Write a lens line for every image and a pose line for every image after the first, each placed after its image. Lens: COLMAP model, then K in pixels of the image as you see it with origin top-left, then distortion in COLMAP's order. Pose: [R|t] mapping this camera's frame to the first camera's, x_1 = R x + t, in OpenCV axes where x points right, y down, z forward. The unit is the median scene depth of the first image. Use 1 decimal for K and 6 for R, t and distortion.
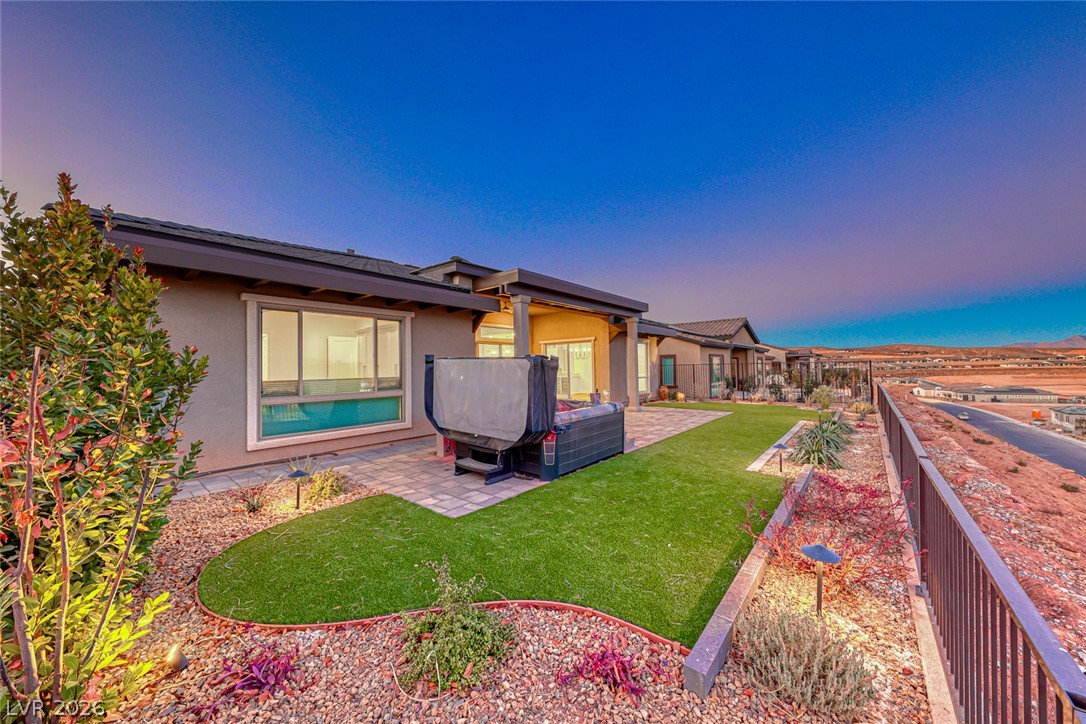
lens RADIAL K [[380.2, 0, 547.4], [0, 380.2, 364.3], [0, 0, 1]] dist [0.002814, -0.000188]
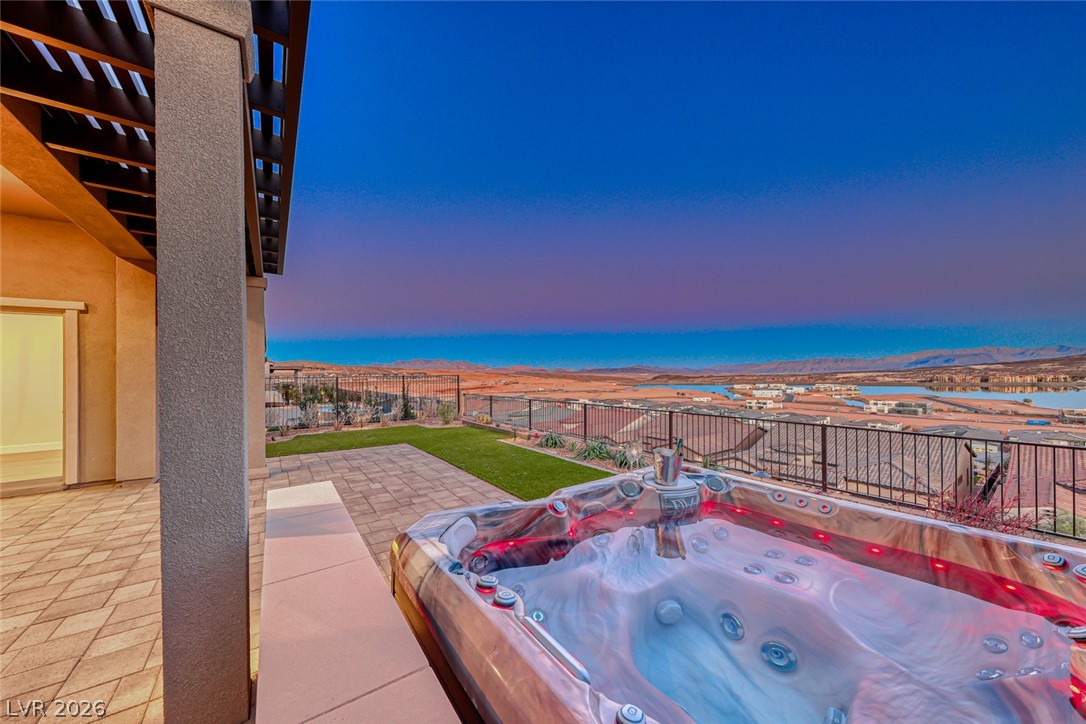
lens RADIAL K [[380.2, 0, 546.1], [0, 380.2, 370.5], [0, 0, 1]] dist [0.002814, -0.000188]
pose [[0.249776, 0.020748, 0.968081, -0.105816], [-0.000496, 0.999773, -0.021299, 0.001911], [-0.968303, 0.004840, 0.249730, 0.415779]]
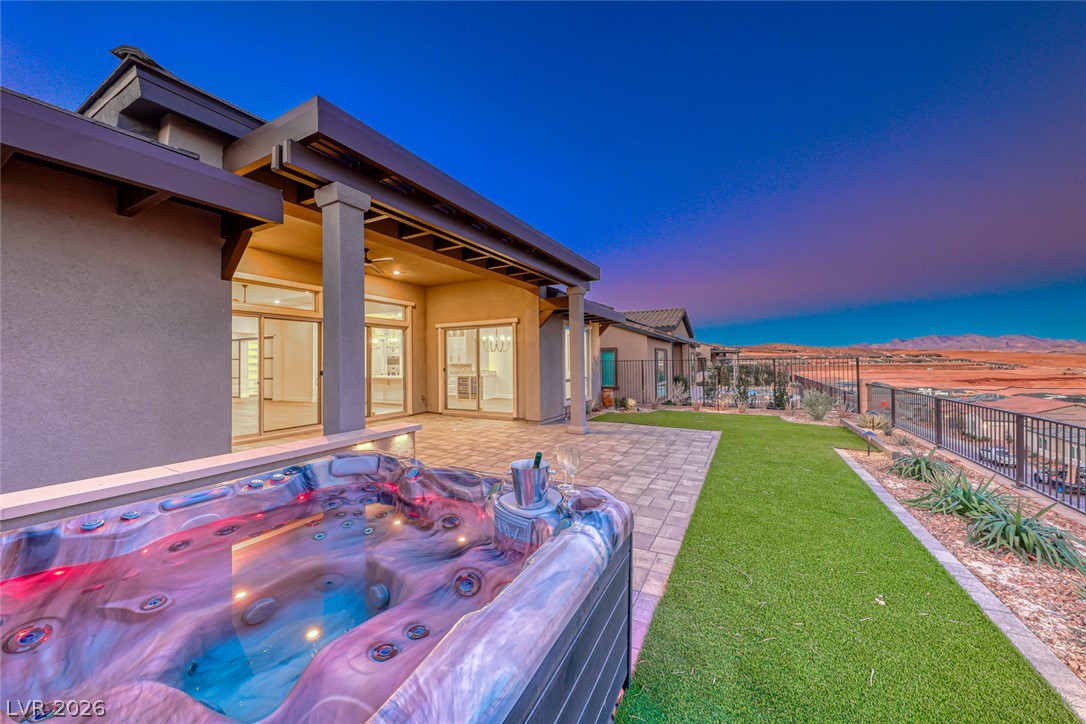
lens RADIAL K [[380.2, 0, 544.0], [0, 380.2, 358.0], [0, 0, 1]] dist [0.002814, -0.000188]
pose [[0.979846, 0.009178, 0.199542, 0.032487], [-0.008885, 0.999958, -0.002366, -0.000669], [-0.199555, 0.000545, 0.979886, 0.295776]]
